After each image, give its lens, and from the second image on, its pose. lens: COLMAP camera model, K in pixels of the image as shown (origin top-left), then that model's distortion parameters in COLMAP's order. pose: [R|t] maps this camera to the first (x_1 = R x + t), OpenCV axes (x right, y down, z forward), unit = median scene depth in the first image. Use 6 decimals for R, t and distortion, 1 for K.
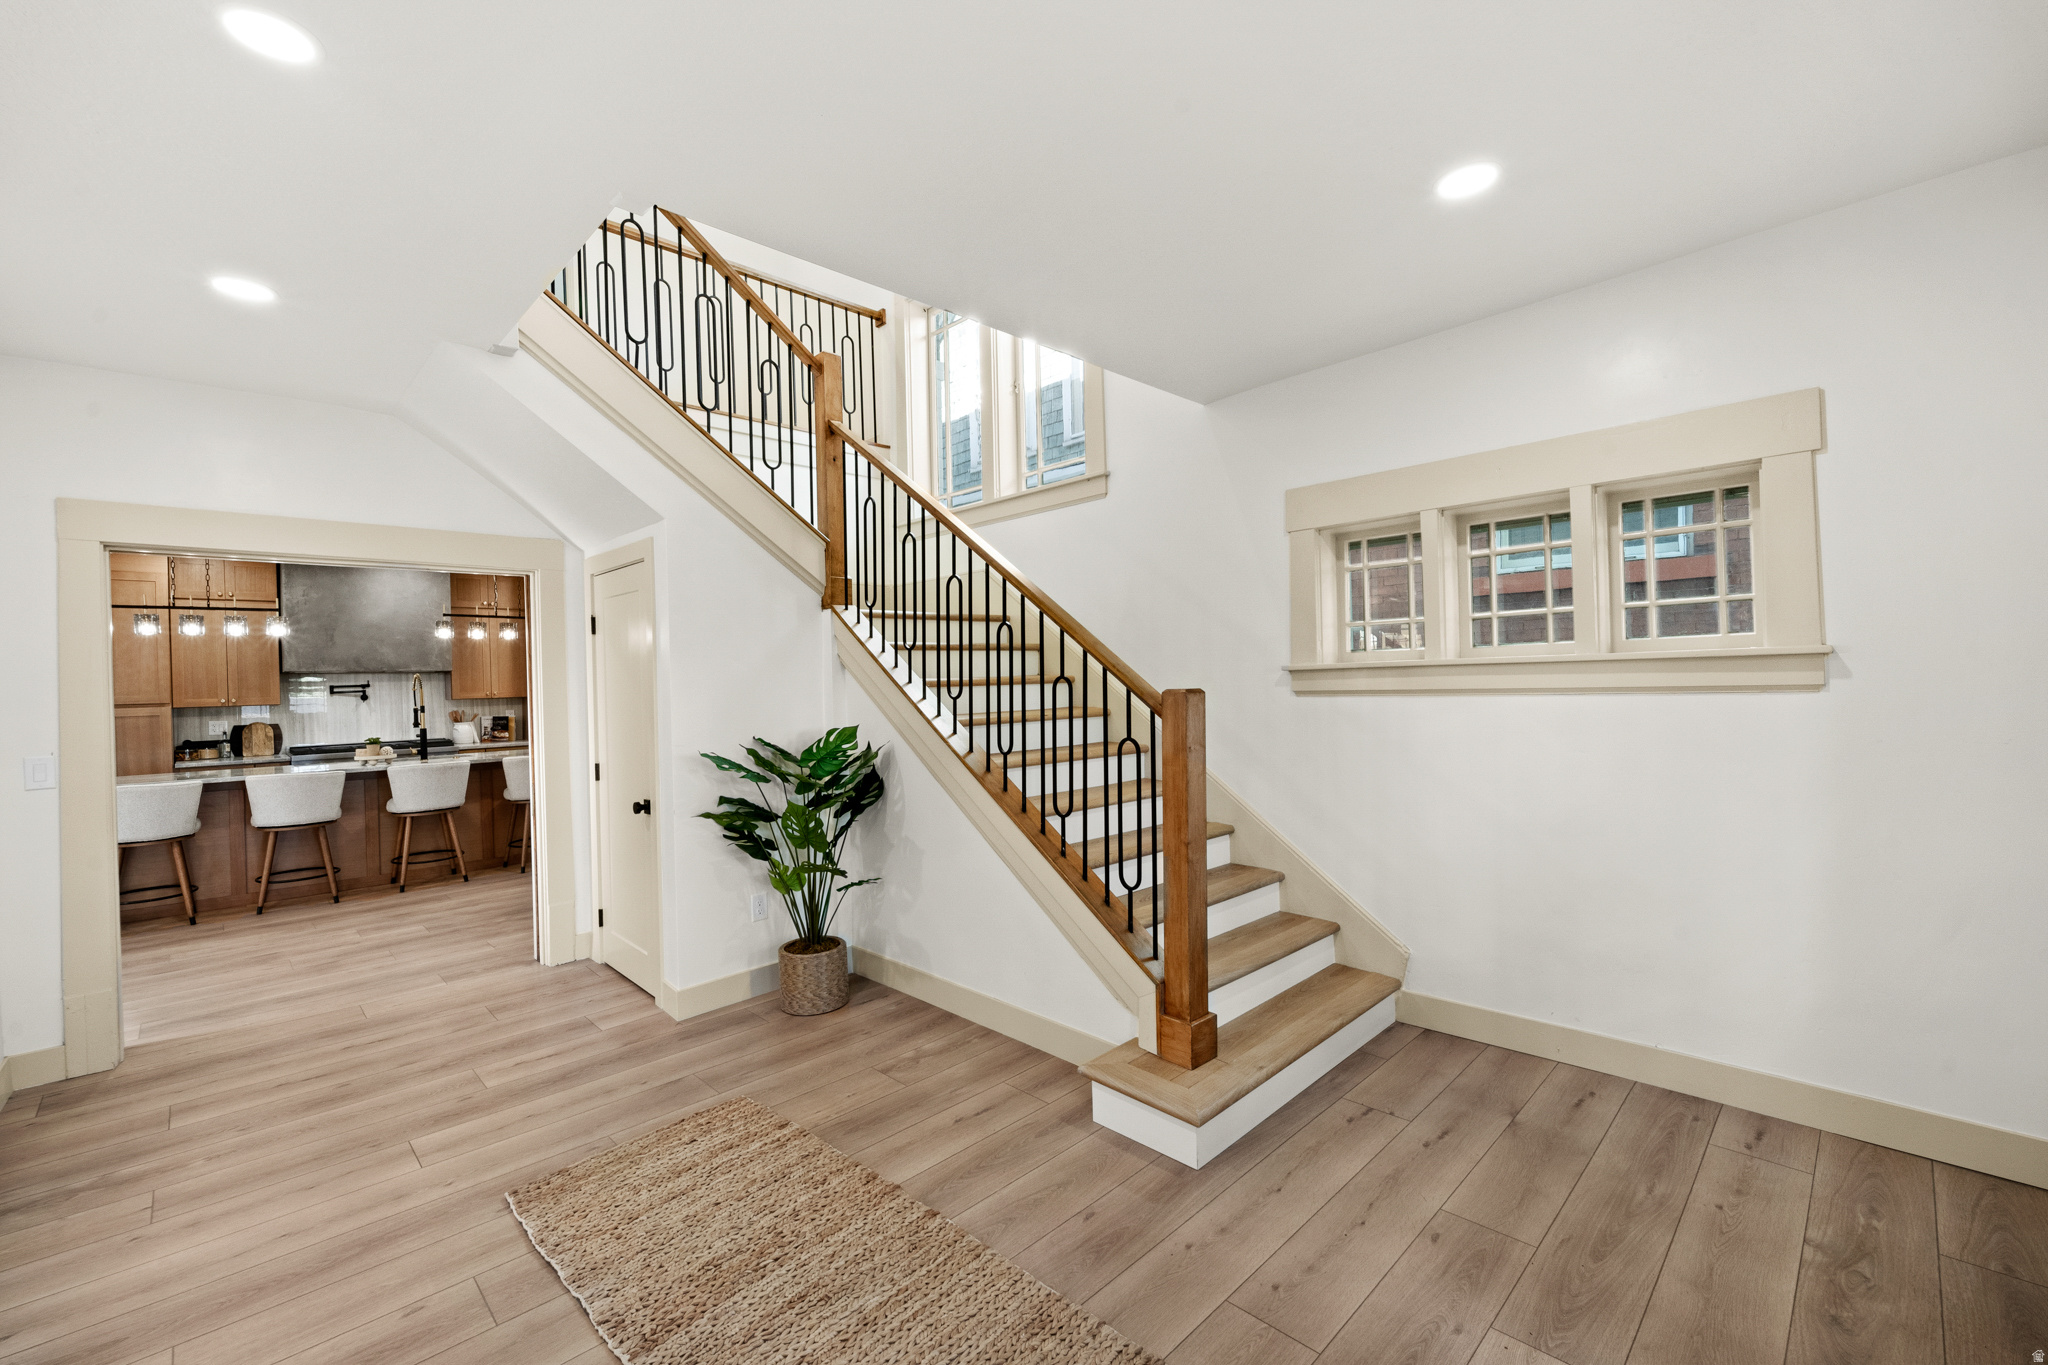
lens RADIAL K [[848.5, 0, 1002.1], [0, 848.5, 674.8], [0, 0, 1]] dist [0.004224, -0.002986]
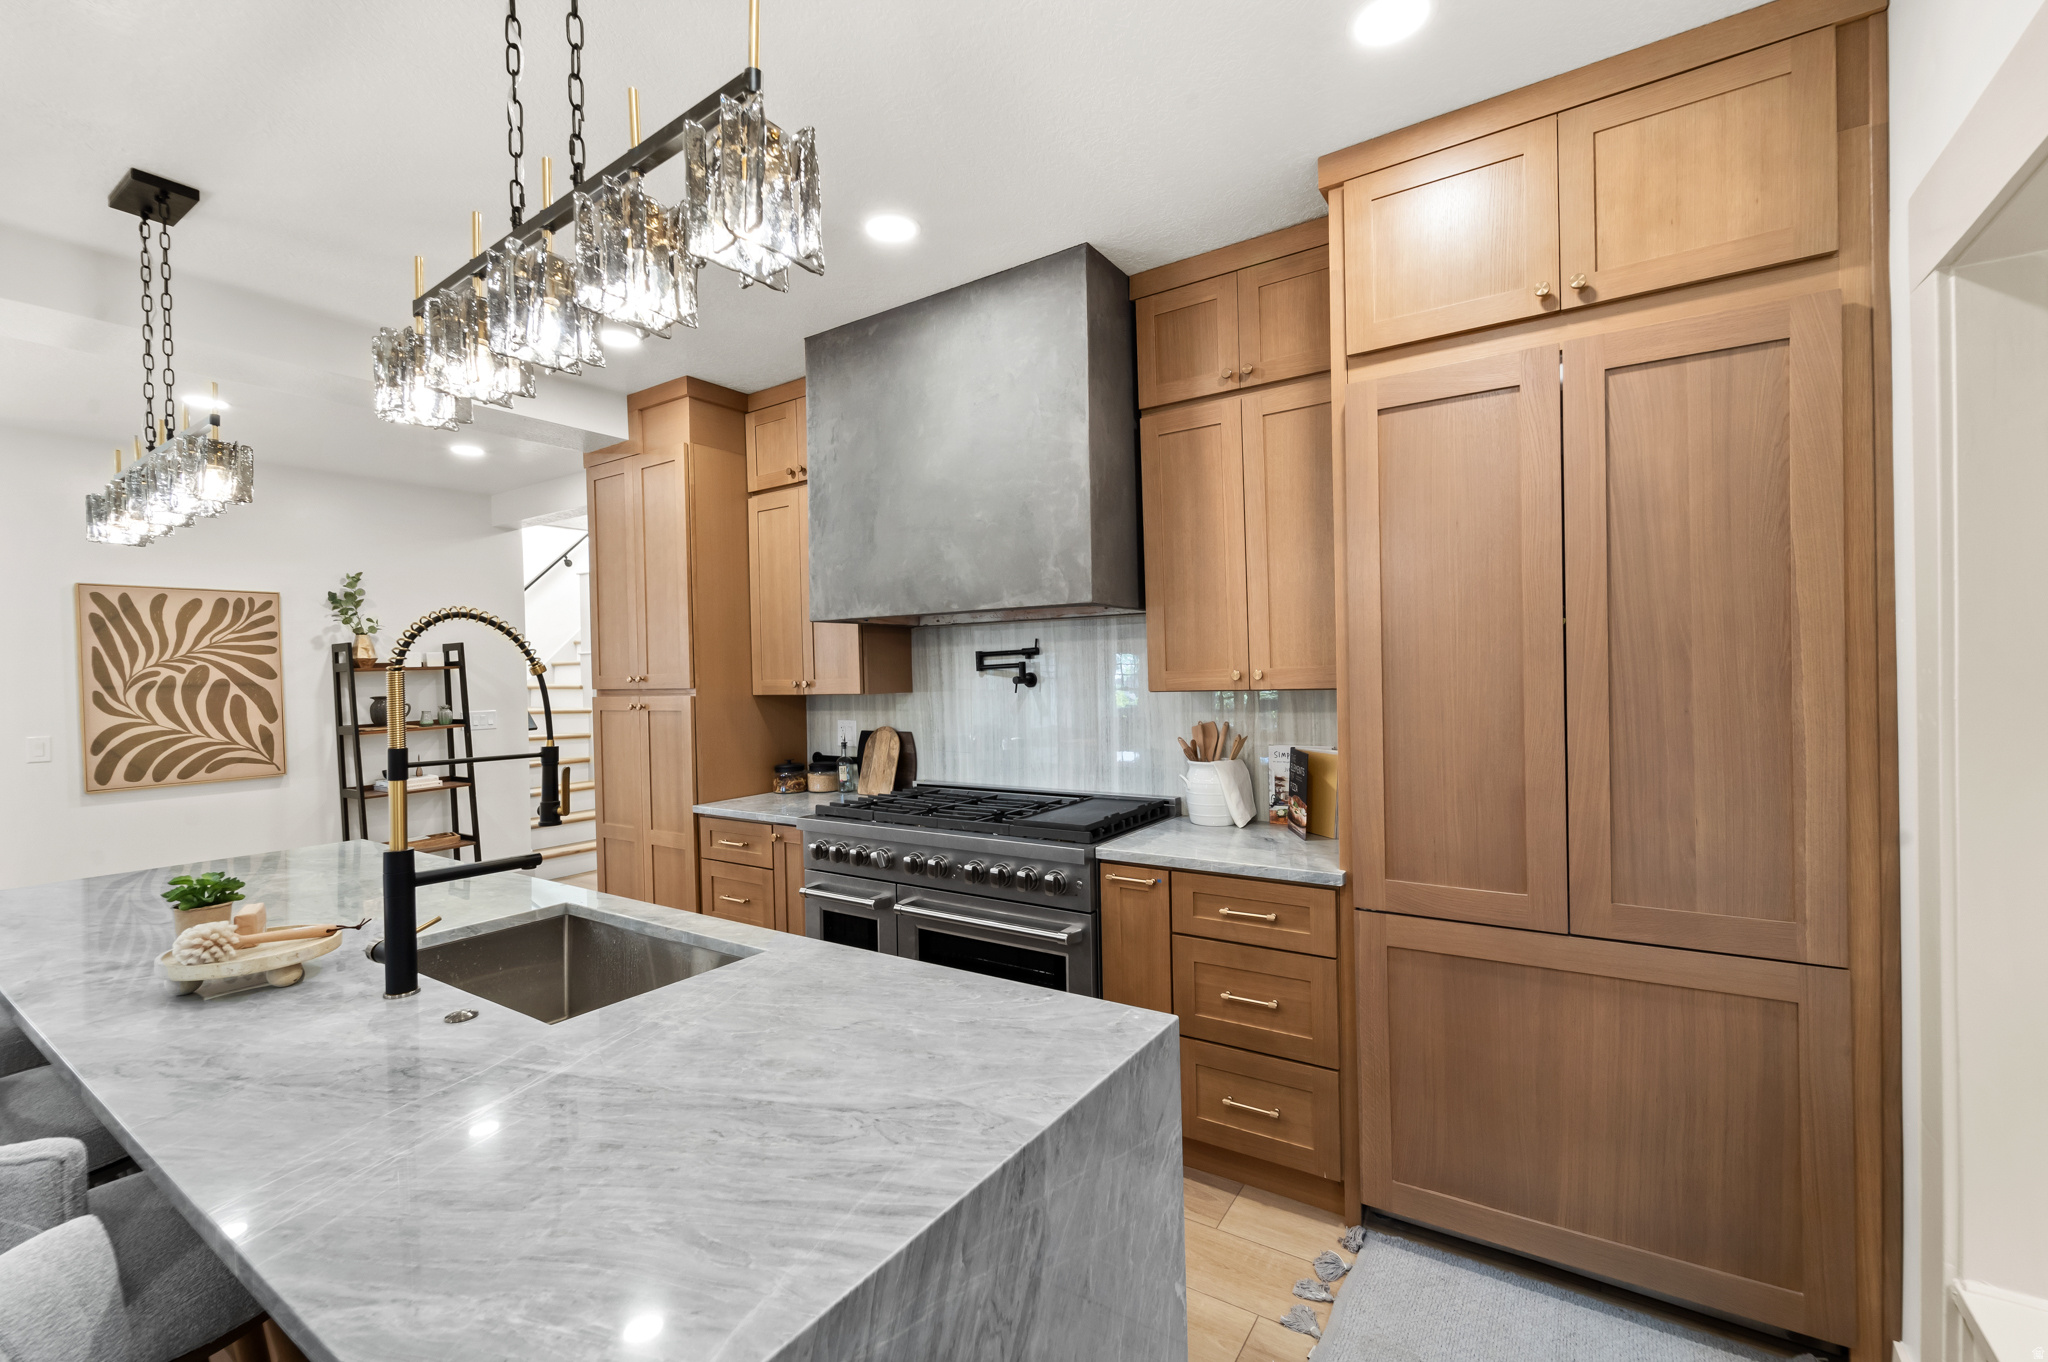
lens RADIAL K [[857.4, 0, 1019.7], [0, 857.4, 683.9], [0, 0, 1]] dist [0.001537, -0.001447]
pose [[0.218125, 0.035085, -0.975290, -0.419005], [0.024178, 0.998853, 0.041340, 0.013811], [0.975621, -0.032598, 0.217026, 1.098383]]
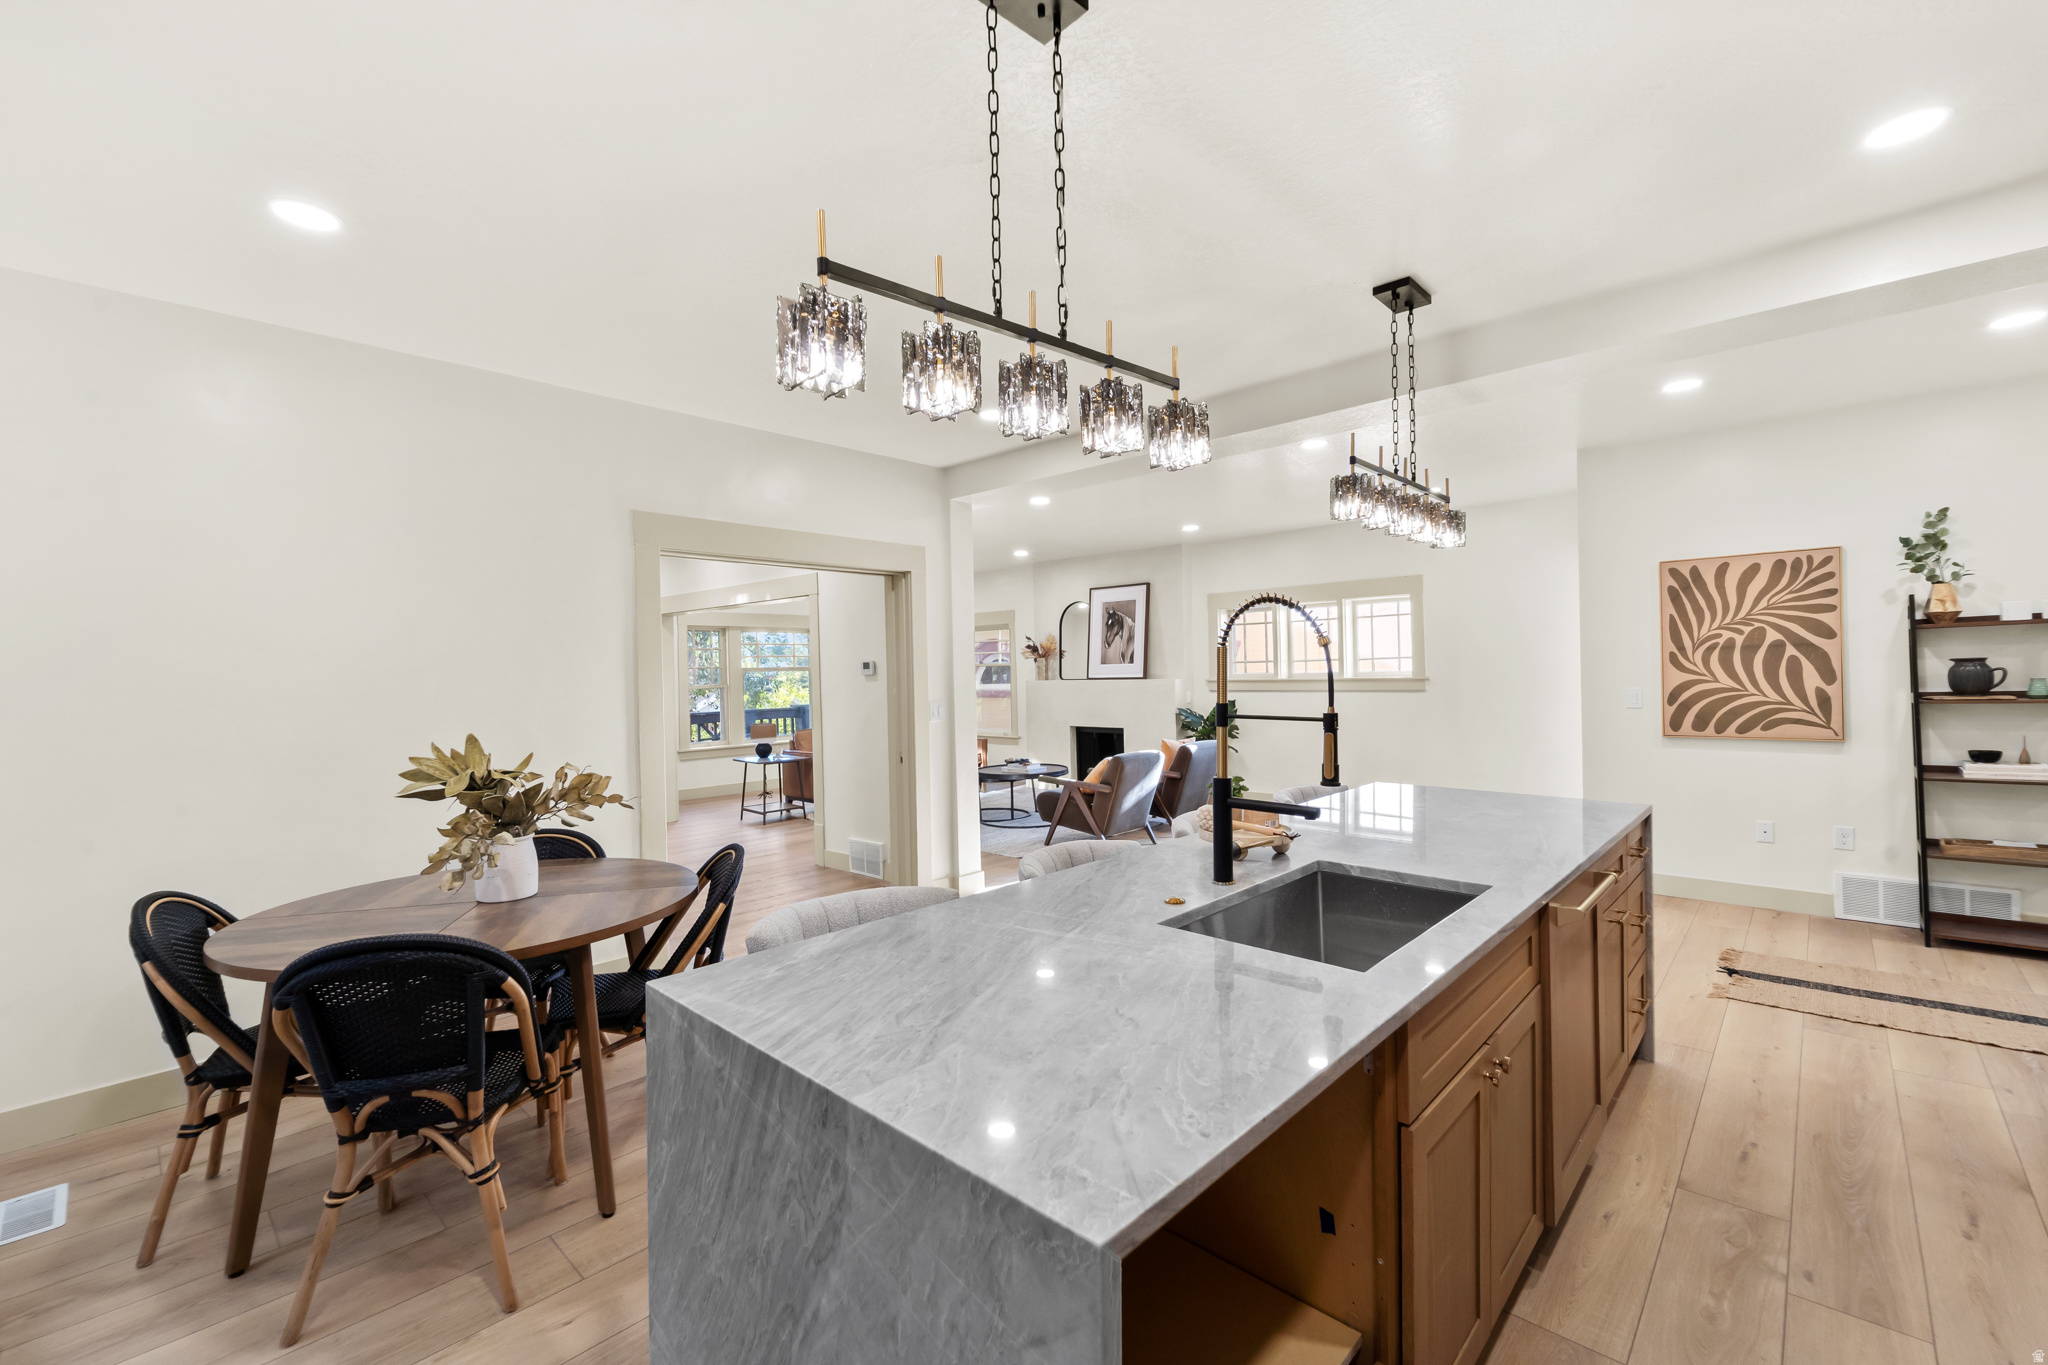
lens RADIAL K [[848.5, 0, 1030.3], [0, 848.5, 685.9], [0, 0, 1]] dist [0.004224, -0.002986]
pose [[-0.997086, 0.048795, -0.058634, -0.585880], [0.048171, 0.998767, 0.012022, 0.022991], [0.059148, 0.009162, -0.998207, 1.282906]]
